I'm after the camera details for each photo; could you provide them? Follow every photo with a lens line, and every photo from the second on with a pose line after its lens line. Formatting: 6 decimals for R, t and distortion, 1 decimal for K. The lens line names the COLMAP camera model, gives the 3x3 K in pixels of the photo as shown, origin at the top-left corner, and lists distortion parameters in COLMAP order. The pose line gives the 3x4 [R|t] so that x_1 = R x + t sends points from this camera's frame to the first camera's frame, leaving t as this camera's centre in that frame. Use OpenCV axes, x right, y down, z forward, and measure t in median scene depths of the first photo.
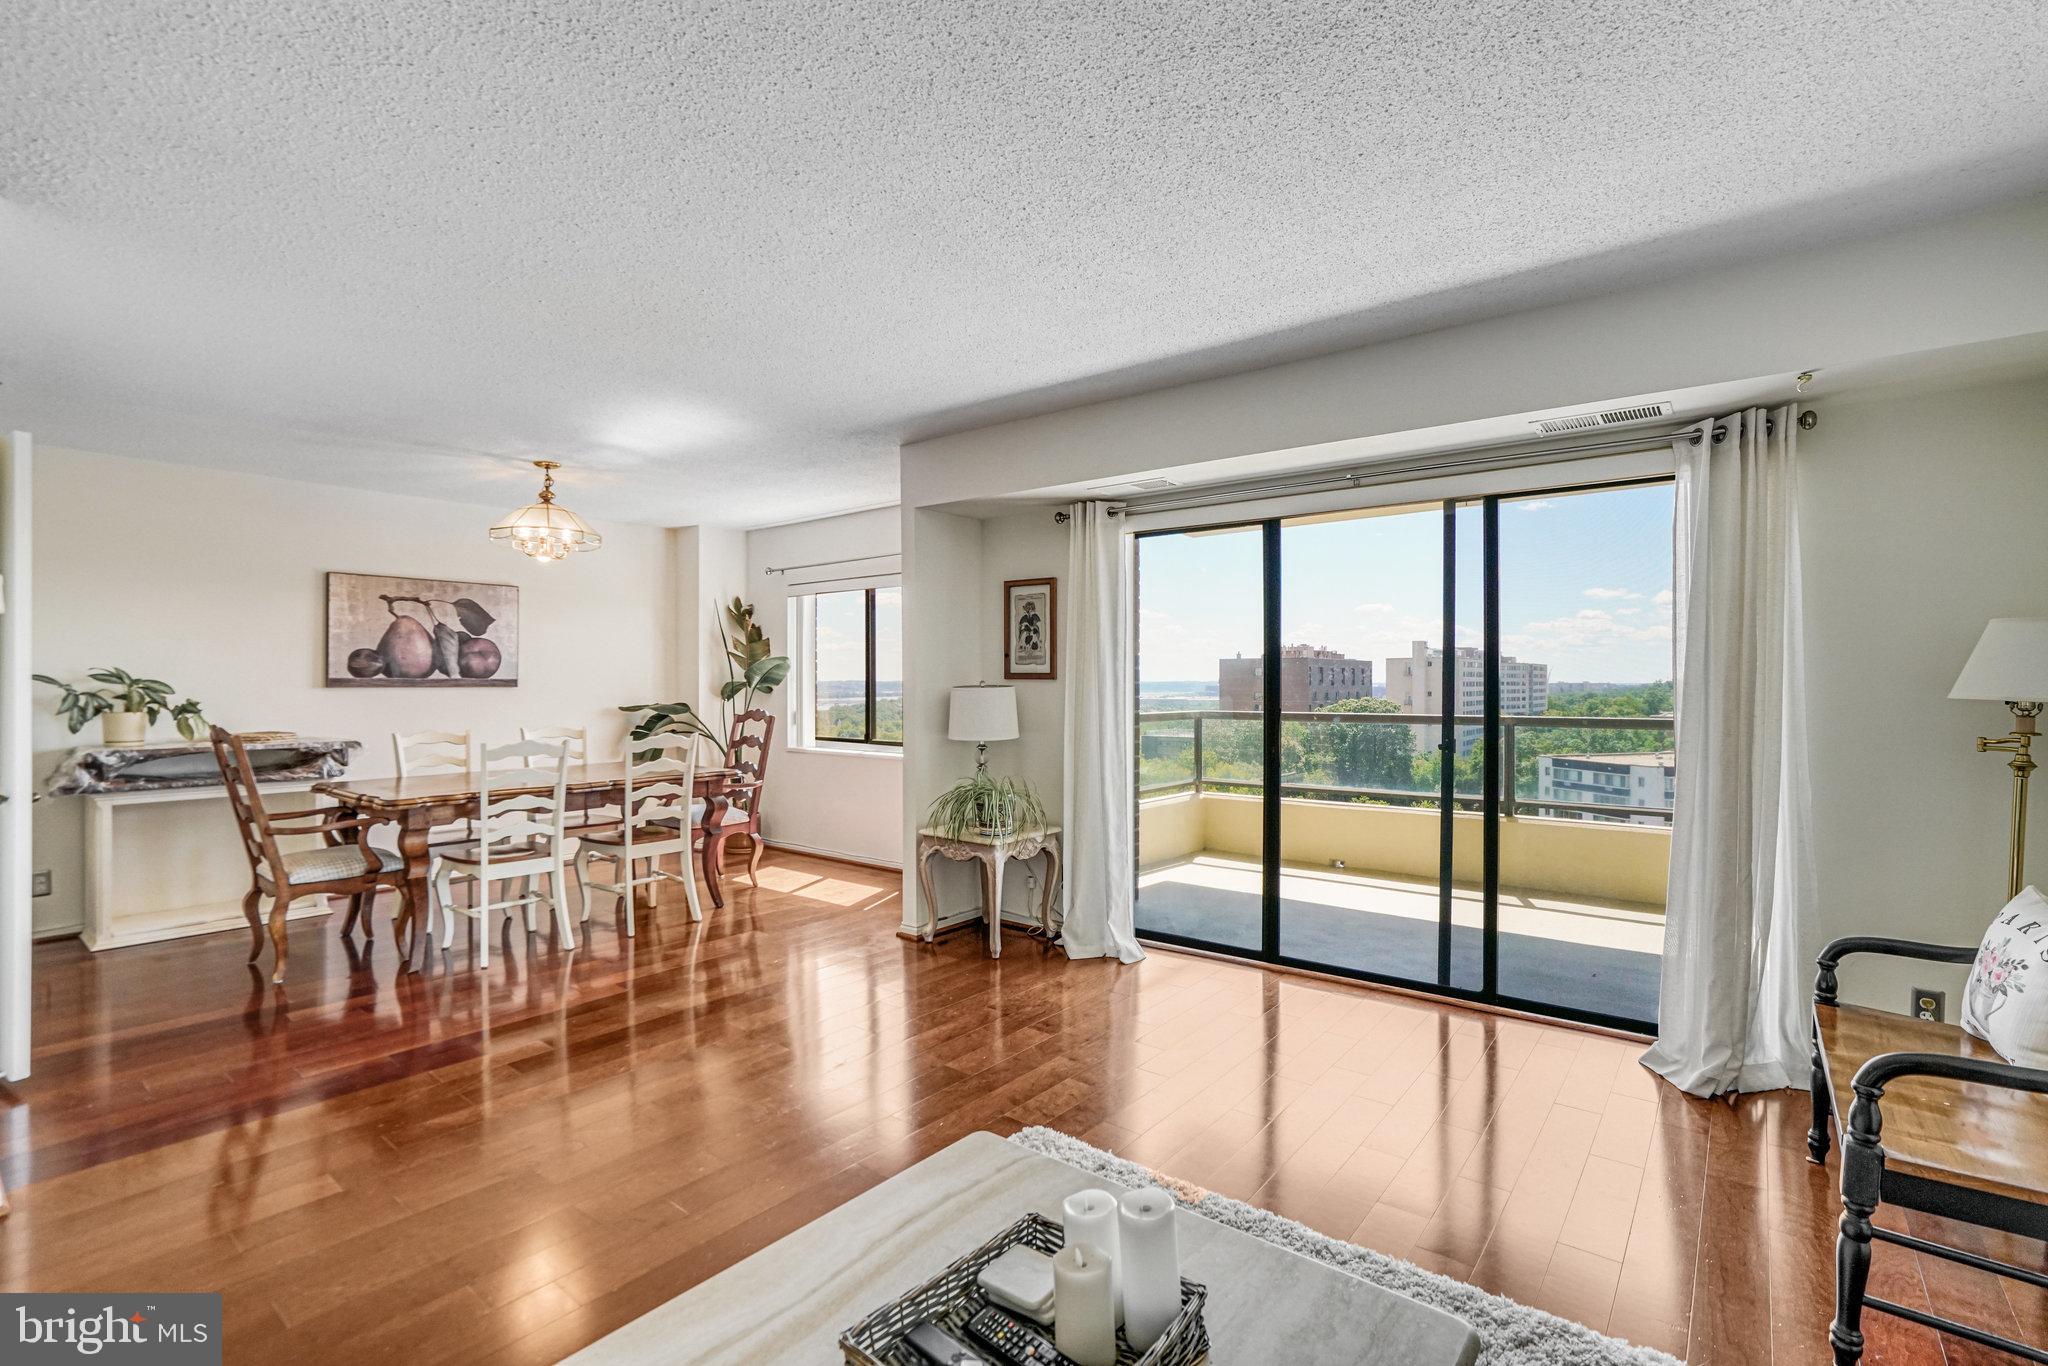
lens RADIAL K [[959.2, 0, 1020.9], [0, 959.2, 686.4], [0, 0, 1]] dist [-0.036187, 0.020111]
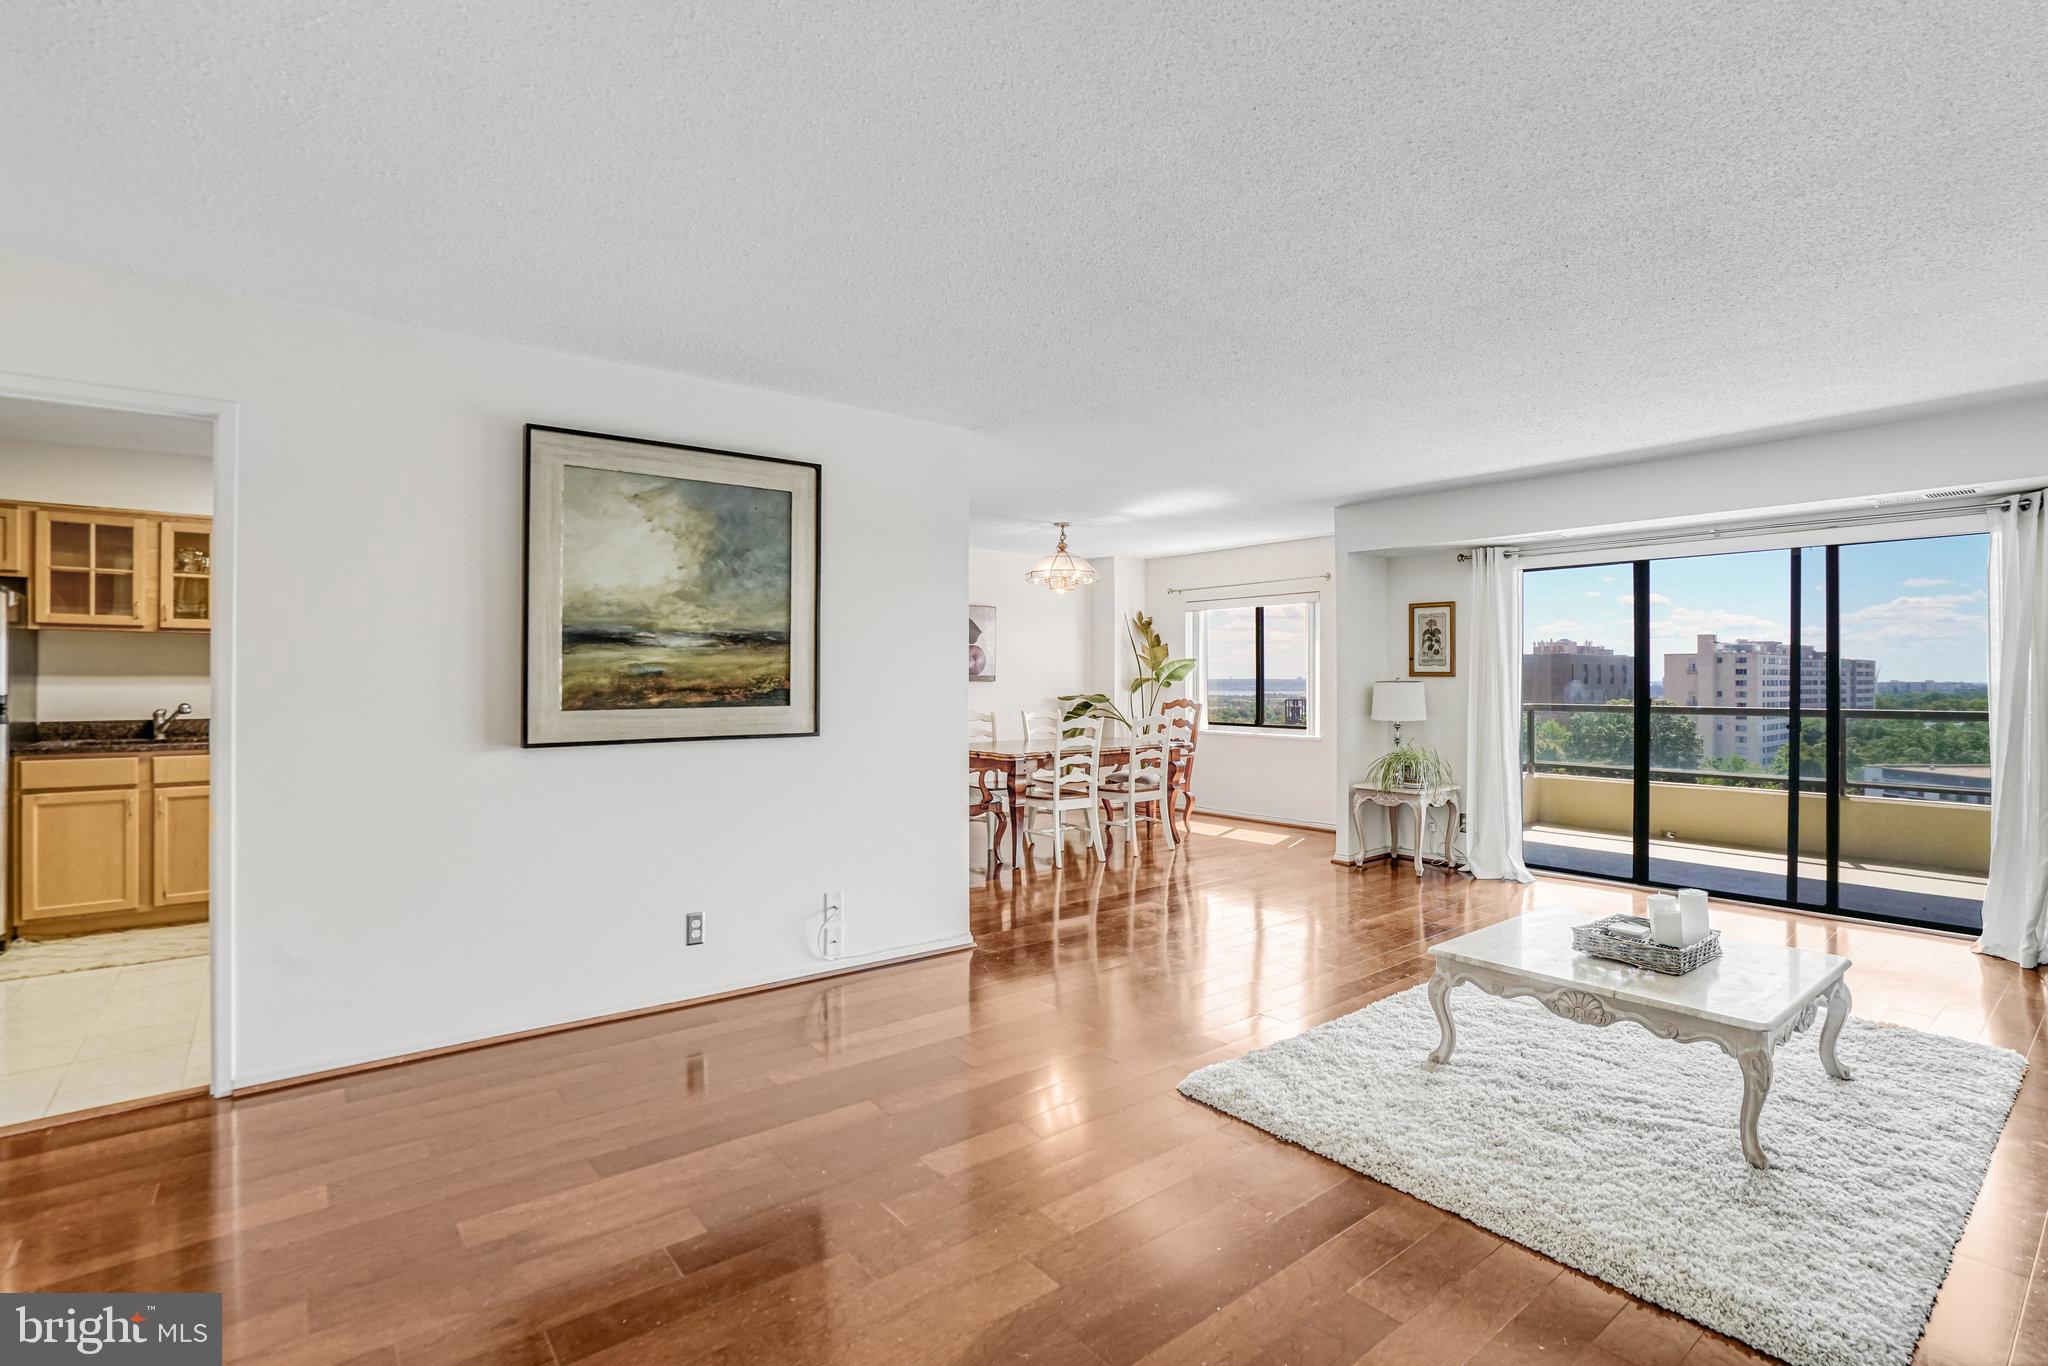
lens RADIAL K [[959.2, 0, 1020.8], [0, 959.2, 672.1], [0, 0, 1]] dist [-0.036187, 0.020111]
pose [[0.973741, 0.001097, -0.227656, -0.208080], [-0.003803, 0.999927, -0.011446, 0.003288], [0.227627, 0.012011, 0.973674, -0.369480]]
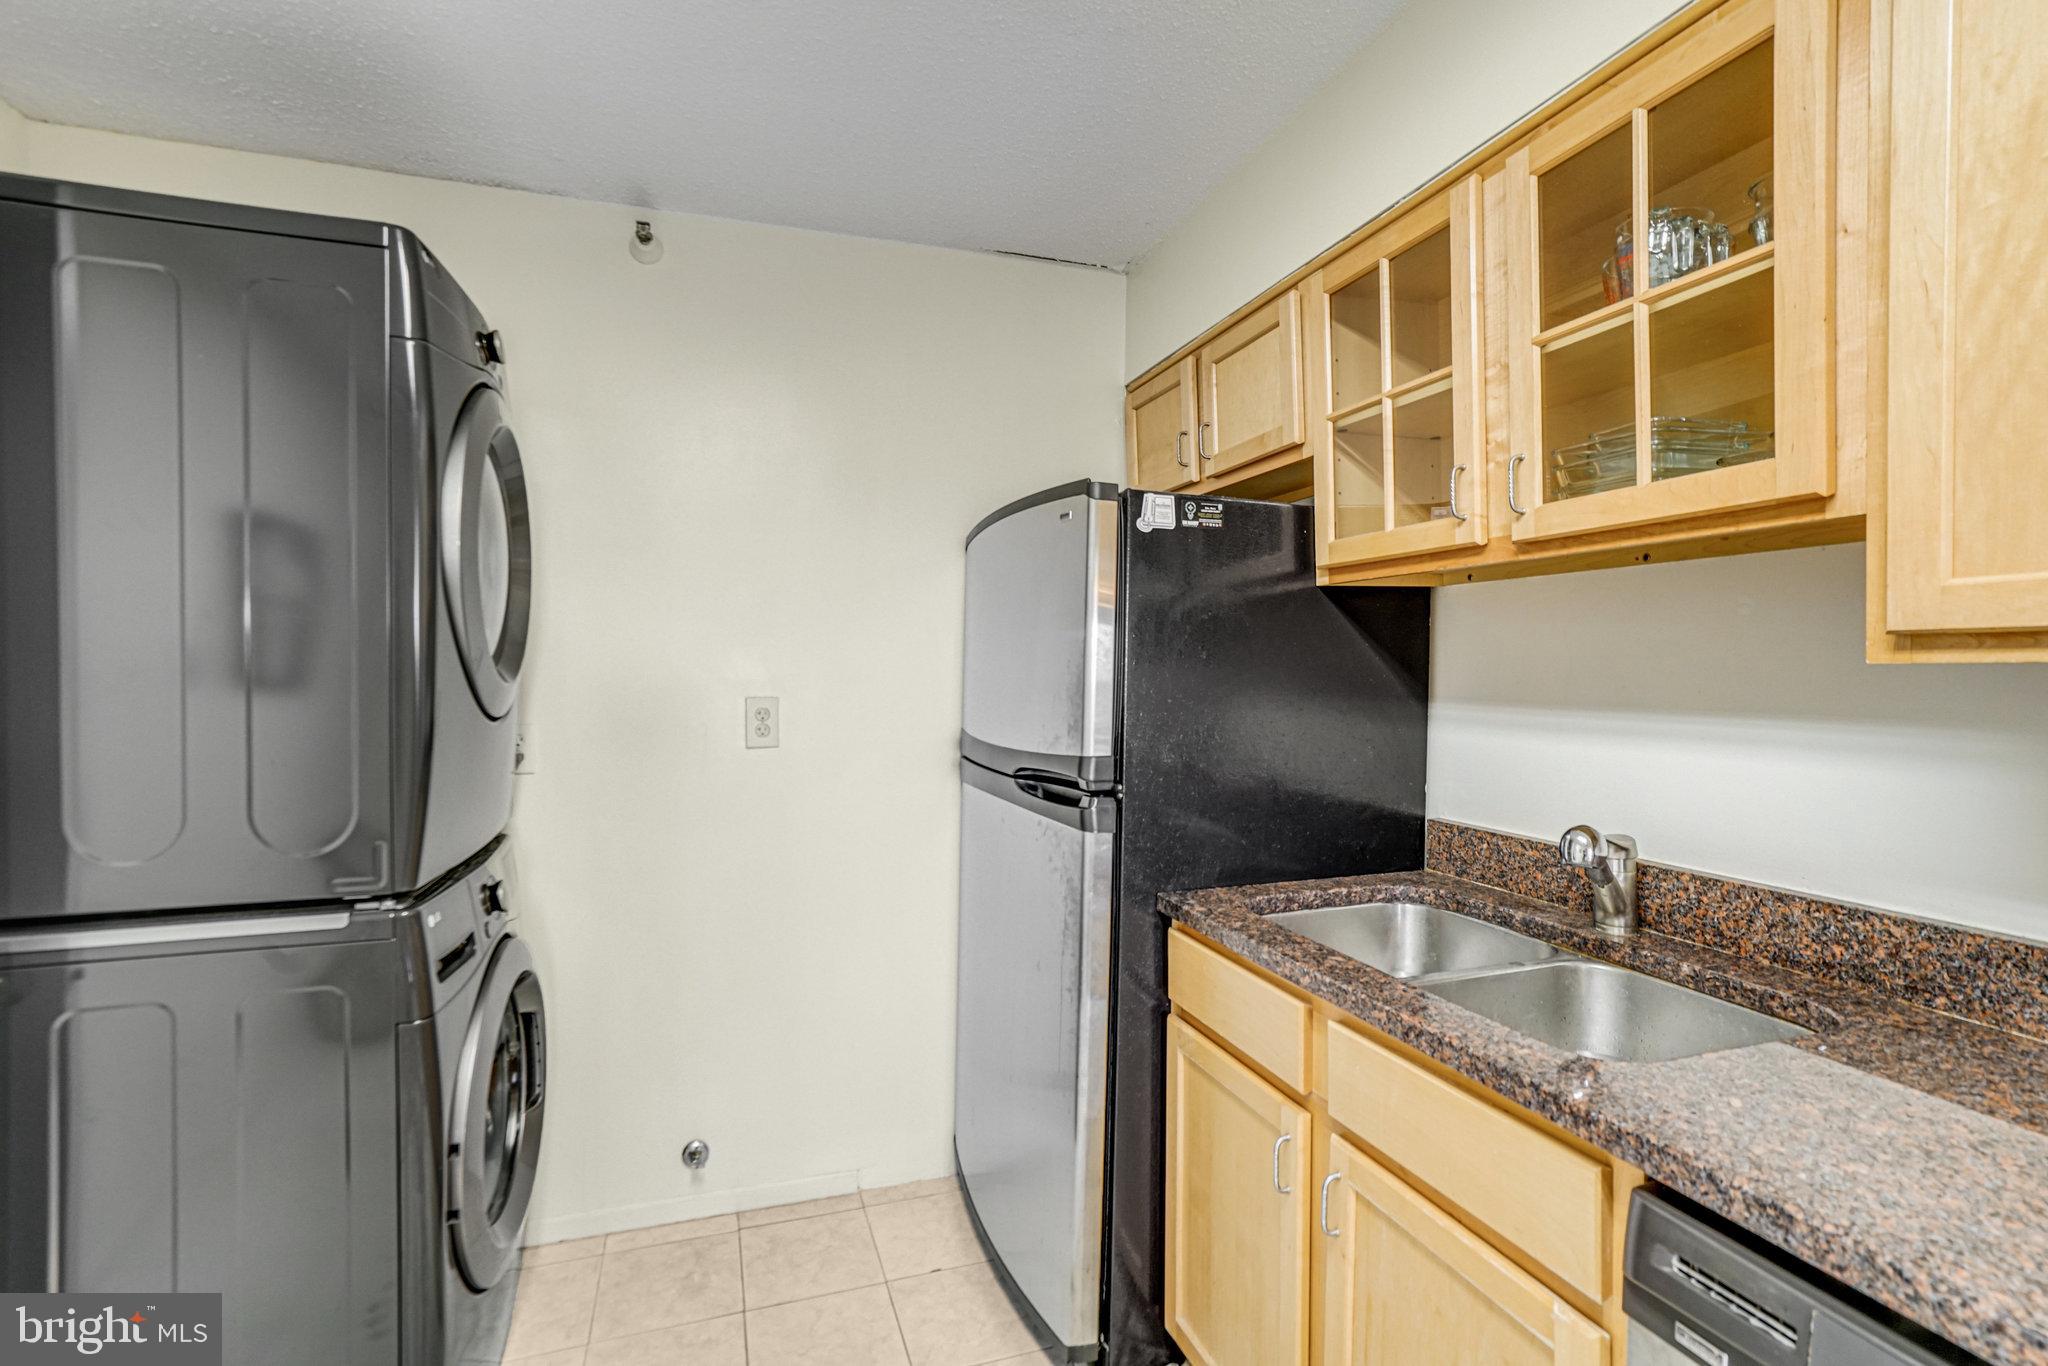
lens RADIAL K [[959.2, 0, 1014.0], [0, 959.2, 679.3], [0, 0, 1]] dist [-0.036187, 0.020111]
pose [[-0.558404, 0.013094, -0.829466, -0.897071], [-0.002256, 0.999848, 0.017303, -0.013999], [0.829566, 0.011533, -0.558289, 0.319110]]
